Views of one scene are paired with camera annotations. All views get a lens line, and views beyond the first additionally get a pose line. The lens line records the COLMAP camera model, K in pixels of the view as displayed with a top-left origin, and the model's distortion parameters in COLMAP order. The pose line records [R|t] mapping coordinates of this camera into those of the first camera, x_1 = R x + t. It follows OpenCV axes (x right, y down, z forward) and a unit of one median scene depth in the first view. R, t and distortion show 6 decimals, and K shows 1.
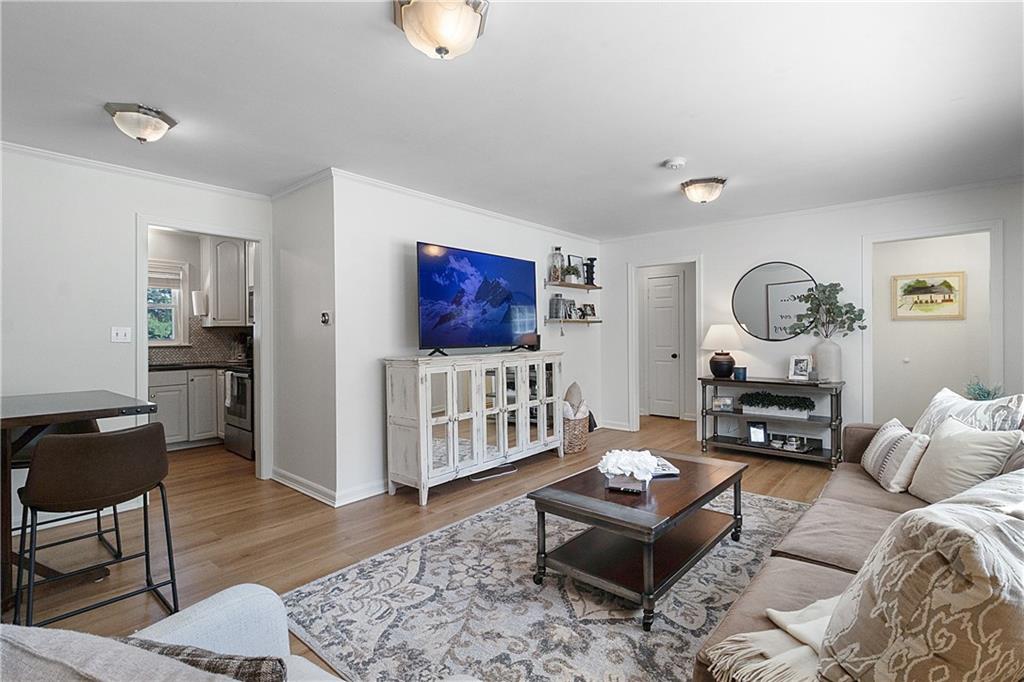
lens RADIAL K [[482.0, 0, 515.1], [0, 482.0, 326.6], [0, 0, 1]] dist [-0.002046, 0.000000]
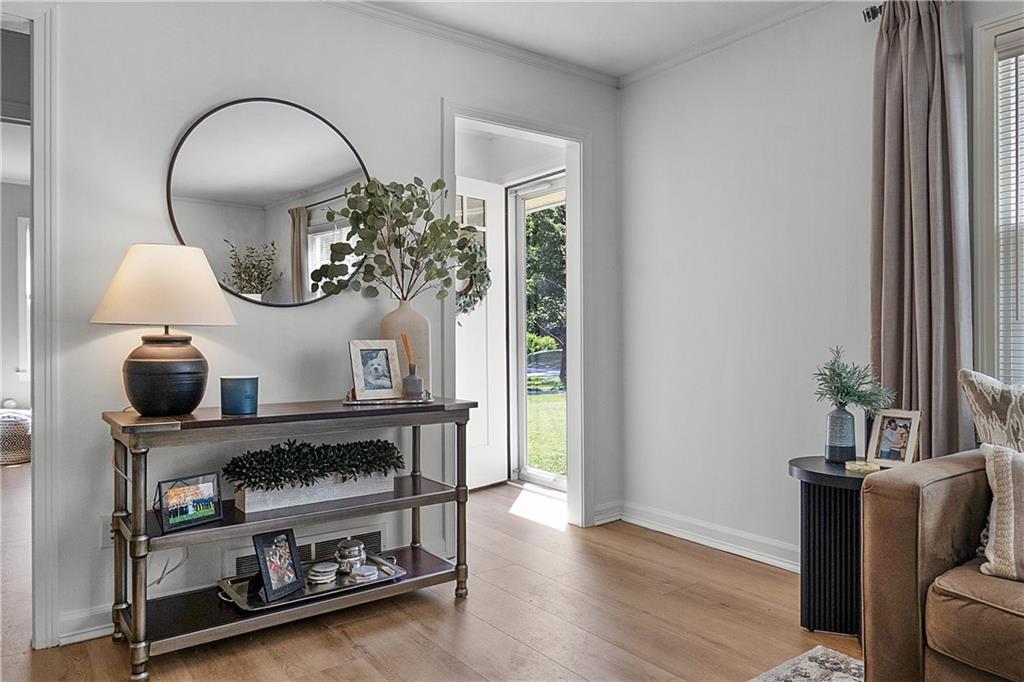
lens RADIAL K [[706.1, 0, 545.2], [0, 706.1, 341.1], [0, 0, 1]] dist [-0.002341, -0.001417]
pose [[0.190036, 0.004159, 0.981768, 0.031514], [-0.011719, 0.999929, -0.001968, 0.058804], [-0.981707, -0.011132, 0.190071, 0.717417]]
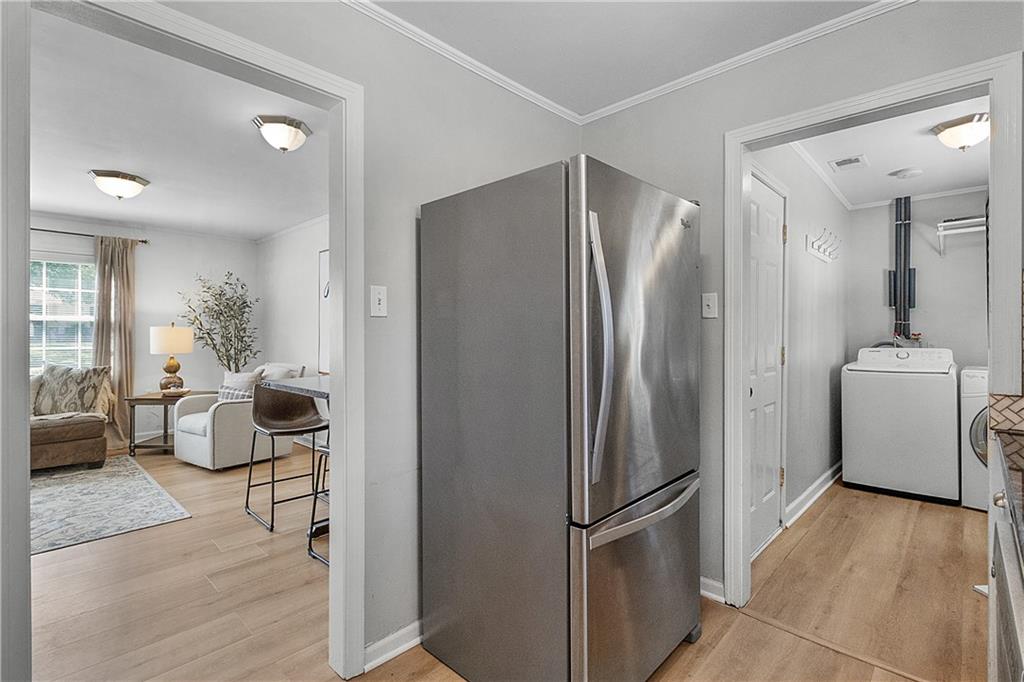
lens RADIAL K [[470.1, 0, 507.5], [0, 470.1, 339.0], [0, 0, 1]] dist [0.000500, -0.000385]
pose [[-0.998409, 0.002060, 0.056347, -0.717862], [0.001421, 0.999934, -0.011365, 0.029120], [-0.056367, -0.011266, -0.998347, 1.092477]]
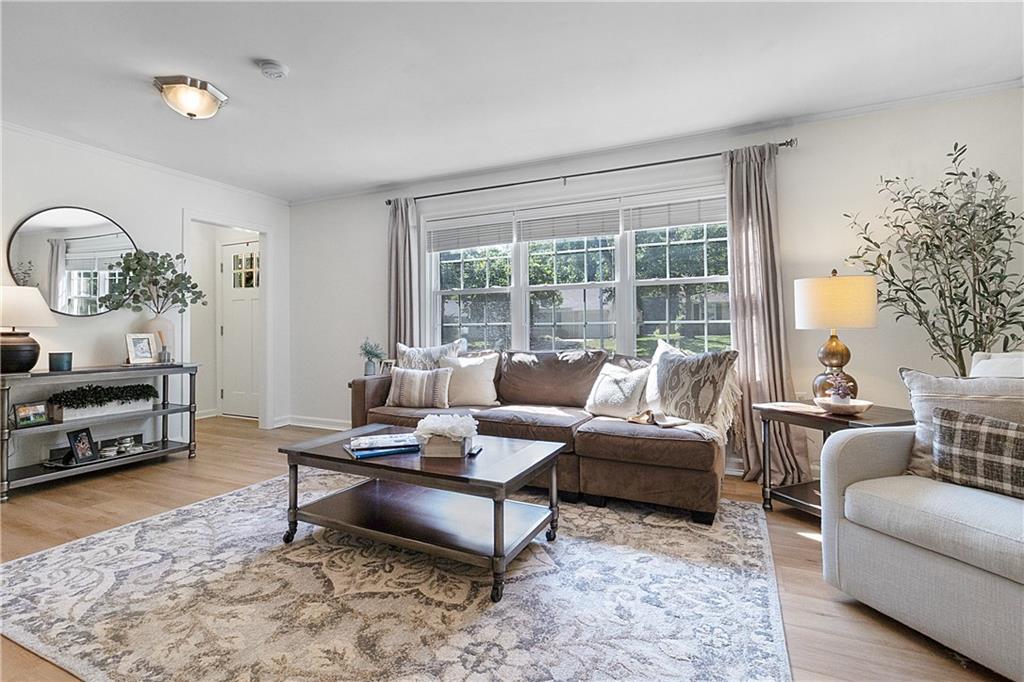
lens RADIAL K [[482.0, 0, 515.1], [0, 482.0, 326.6], [0, 0, 1]] dist [-0.002046, 0.000000]
pose [[-0.267266, 0.018561, 0.963444, -0.346769], [-0.006340, 0.999759, -0.021019, 0.059285], [-0.963602, -0.011726, -0.267084, 0.586846]]
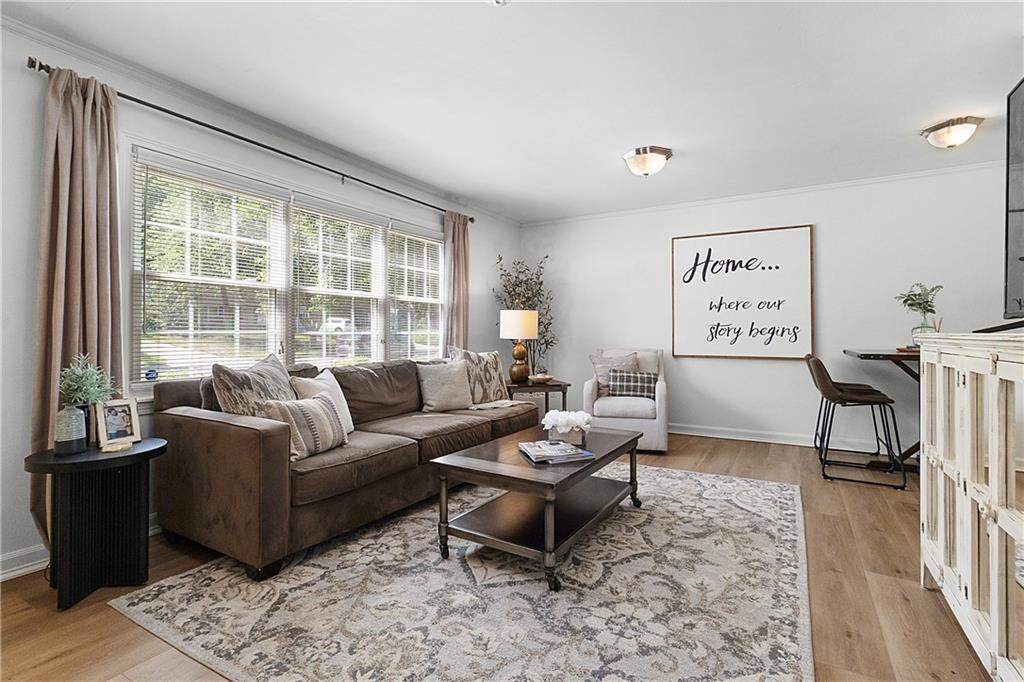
lens RADIAL K [[470.1, 0, 507.5], [0, 470.1, 339.0], [0, 0, 1]] dist [0.000500, -0.000385]
pose [[-0.985486, 0.008223, -0.169558, 0.289262], [0.008124, 0.999966, 0.001275, 0.048791], [0.169563, -0.000121, -0.985519, 1.068898]]
